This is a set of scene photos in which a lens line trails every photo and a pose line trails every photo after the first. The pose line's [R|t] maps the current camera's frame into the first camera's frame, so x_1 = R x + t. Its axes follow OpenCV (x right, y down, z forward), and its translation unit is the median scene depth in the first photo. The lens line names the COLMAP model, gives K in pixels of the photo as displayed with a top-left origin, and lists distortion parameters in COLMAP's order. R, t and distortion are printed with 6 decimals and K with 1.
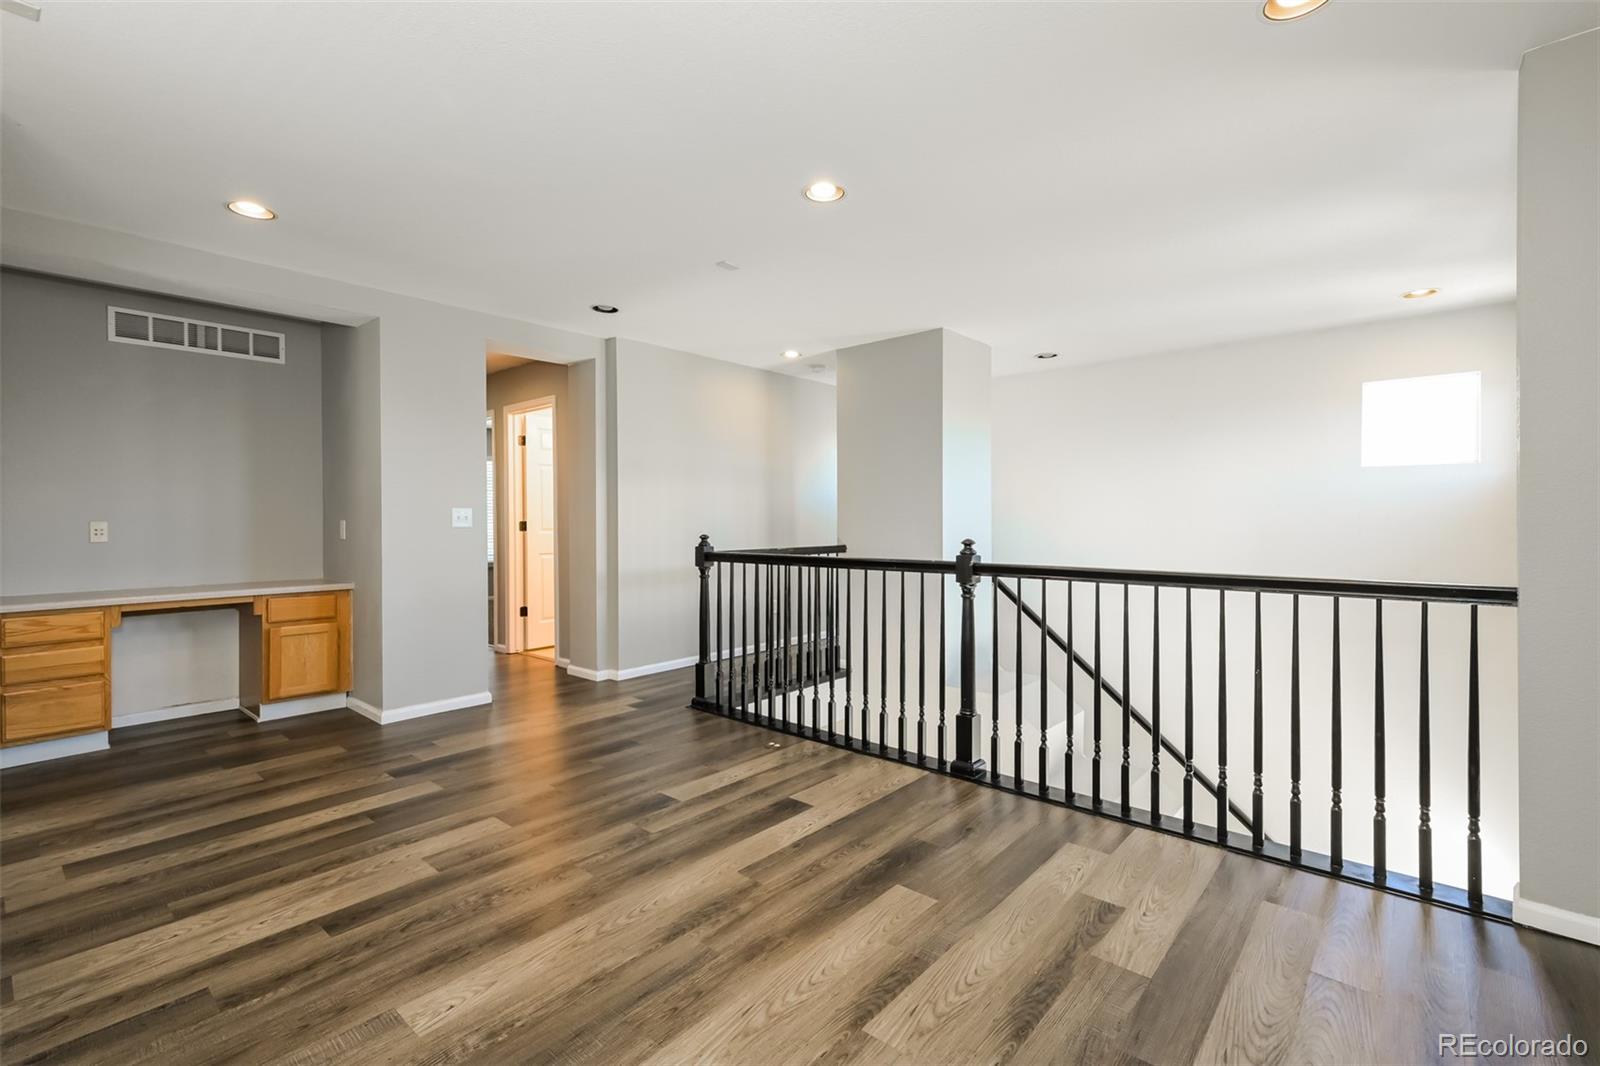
lens RADIAL K [[700.3, 0, 791.3], [0, 700.3, 529.9], [0, 0, 1]] dist [0.000307, -0.000882]
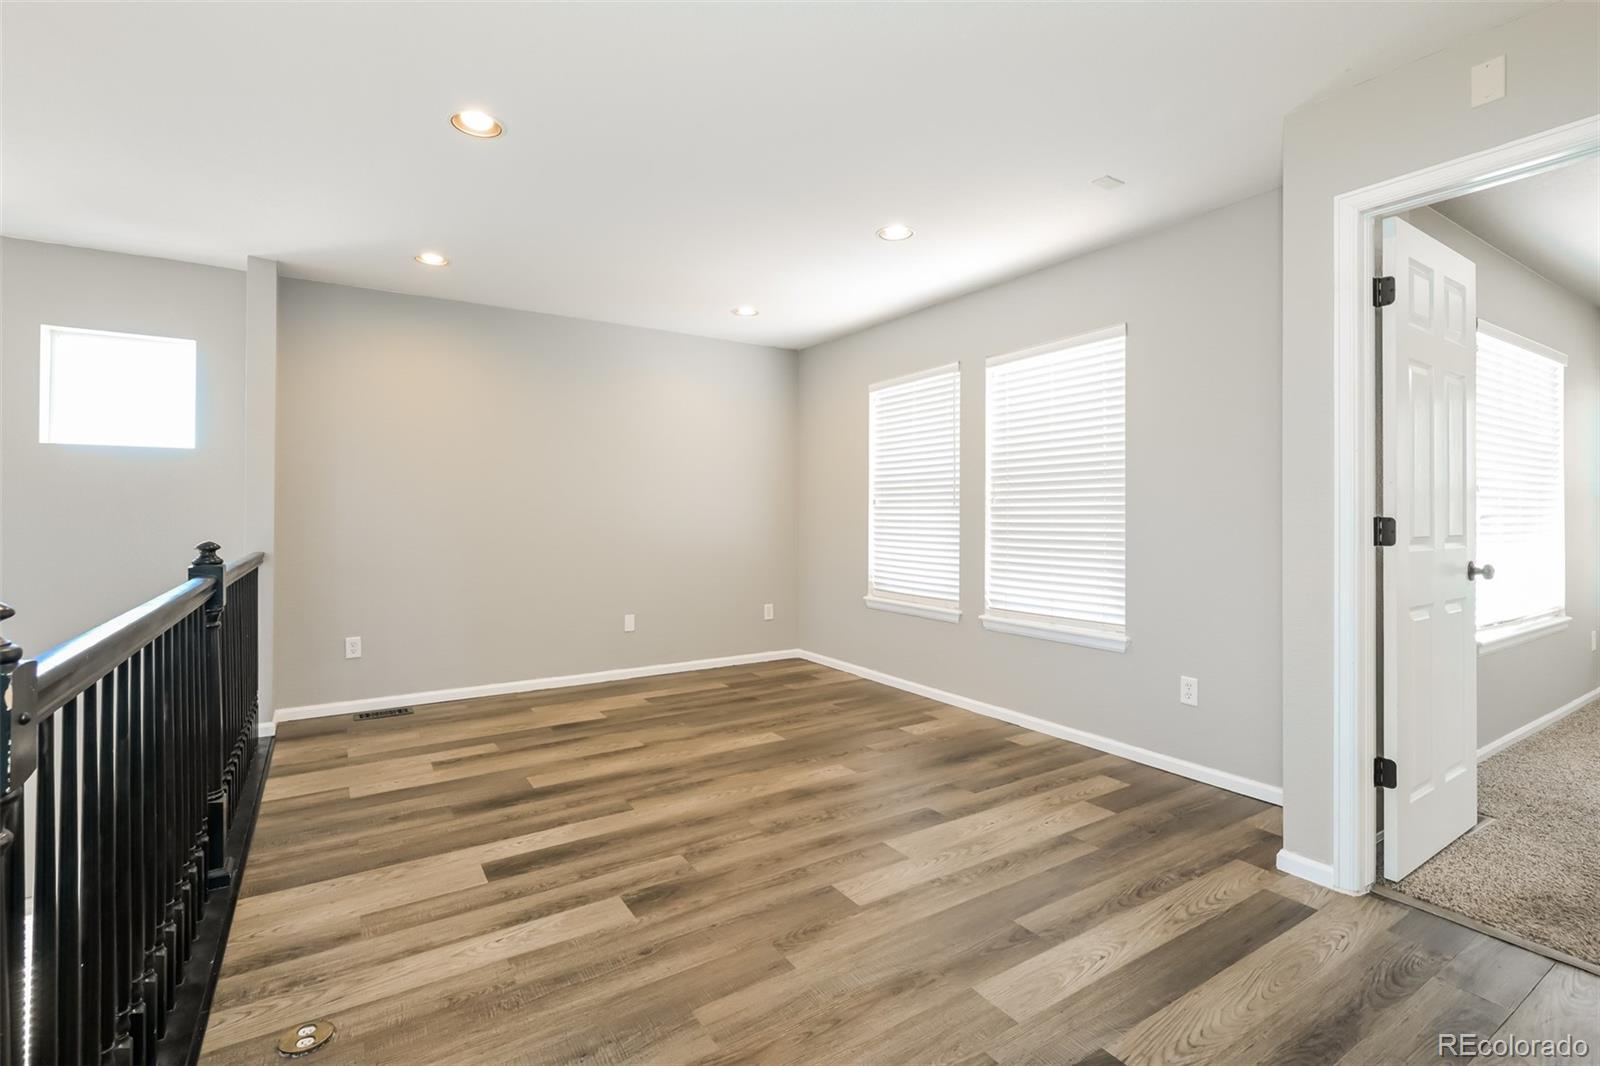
lens RADIAL K [[700.3, 0, 796.2], [0, 700.3, 508.8], [0, 0, 1]] dist [0.000307, -0.000882]
pose [[-0.960517, 0.000519, 0.278220, -0.637178], [0.002785, 0.999966, 0.007749, -0.029917], [-0.278207, 0.008218, -0.960486, 1.949808]]
